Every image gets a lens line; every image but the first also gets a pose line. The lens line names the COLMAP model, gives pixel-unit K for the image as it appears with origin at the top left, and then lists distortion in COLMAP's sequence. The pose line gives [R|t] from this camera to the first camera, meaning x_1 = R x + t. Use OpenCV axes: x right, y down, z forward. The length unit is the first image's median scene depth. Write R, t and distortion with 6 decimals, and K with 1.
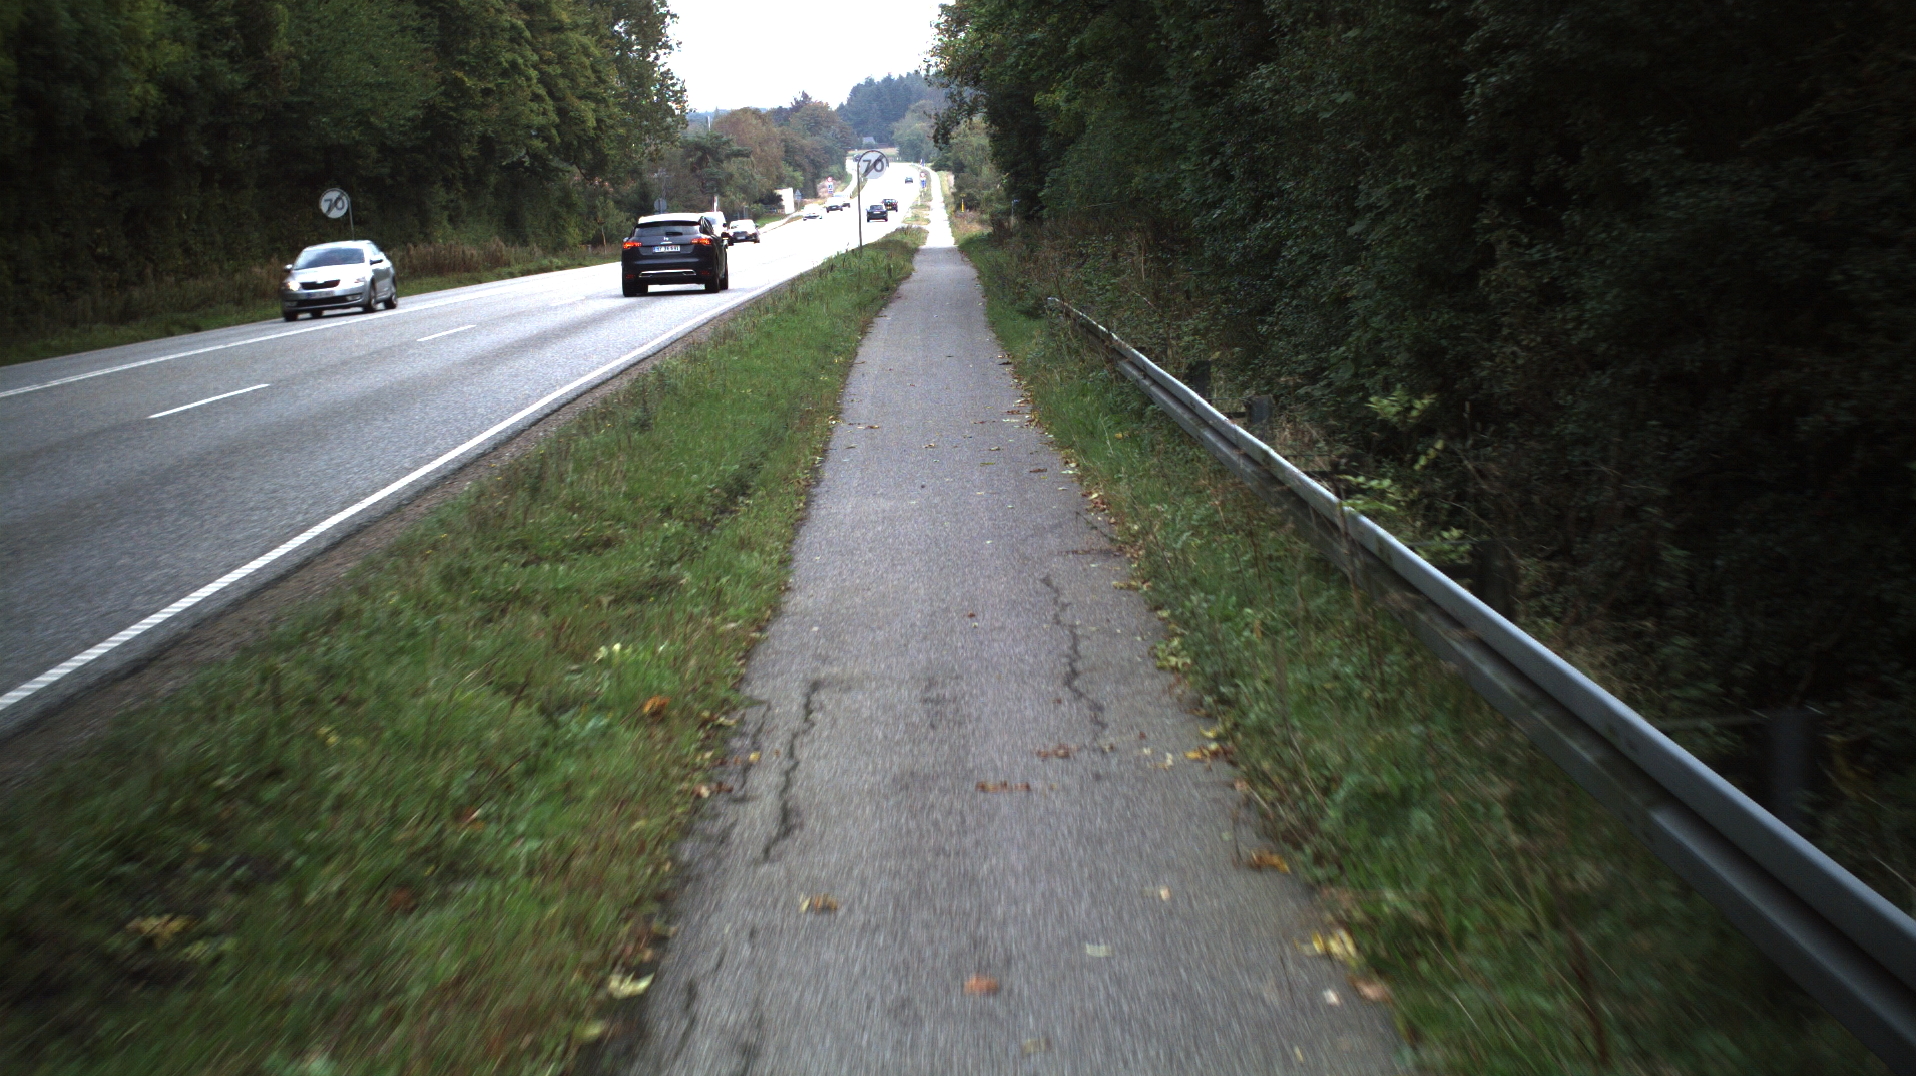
lens RADIAL K [[13132.3, 0, 946.8], [0, 13132.3, 517.5], [0, 0, 1]] dist [-4.458426, 0.000000]
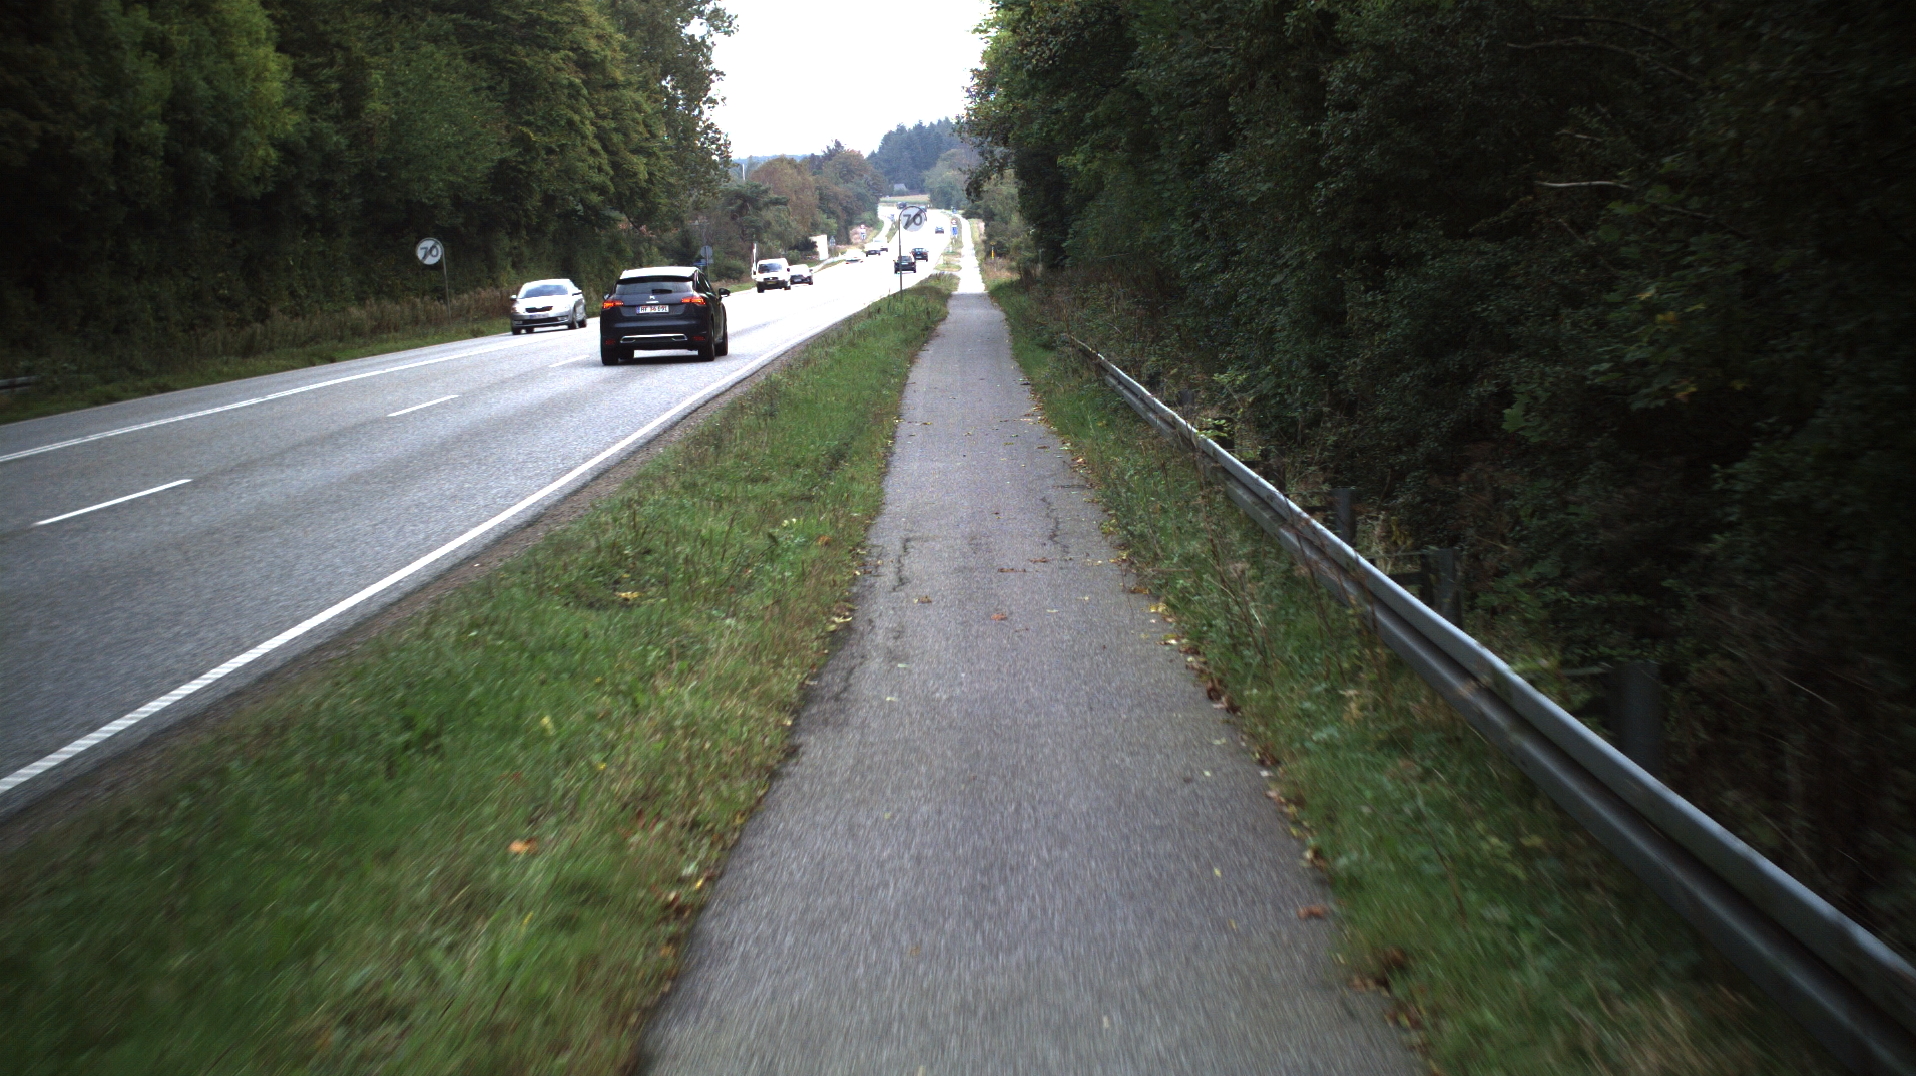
lens RADIAL K [[13132.3, 0, 967.7], [0, 13132.3, 542.7], [0, 0, 1]] dist [-4.458426, 0.000000]
pose [[0.999994, 0.003367, -0.000627, -0.000218], [-0.003368, 0.999993, -0.001595, 0.004225], [0.000621, 0.001597, 0.999999, -0.203105]]
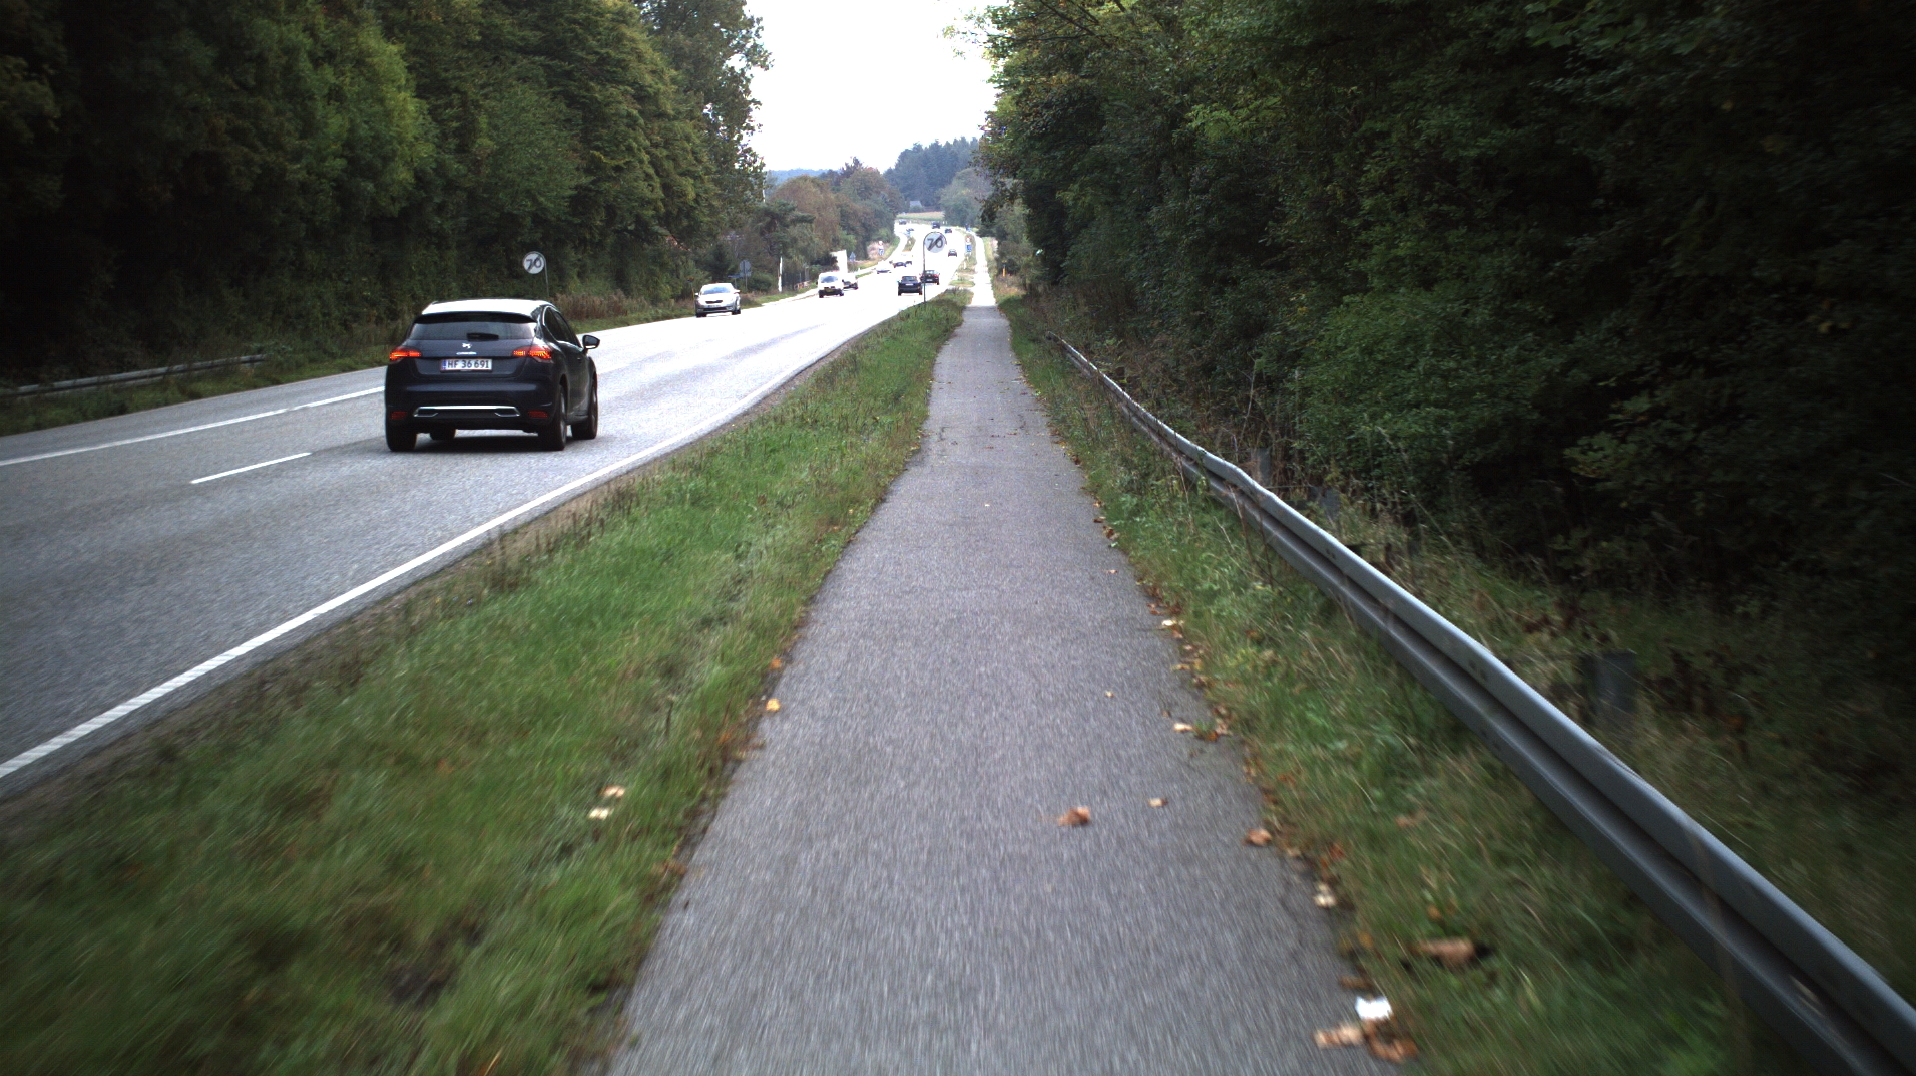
lens RADIAL K [[13132.3, 0, 961.5], [0, 13132.3, 550.9], [0, 0, 1]] dist [-4.458426, 0.000000]
pose [[0.999836, 0.017996, -0.001814, 0.000277], [-0.018000, 0.999836, -0.002182, 0.013429], [0.001775, 0.002215, 0.999996, -0.606828]]
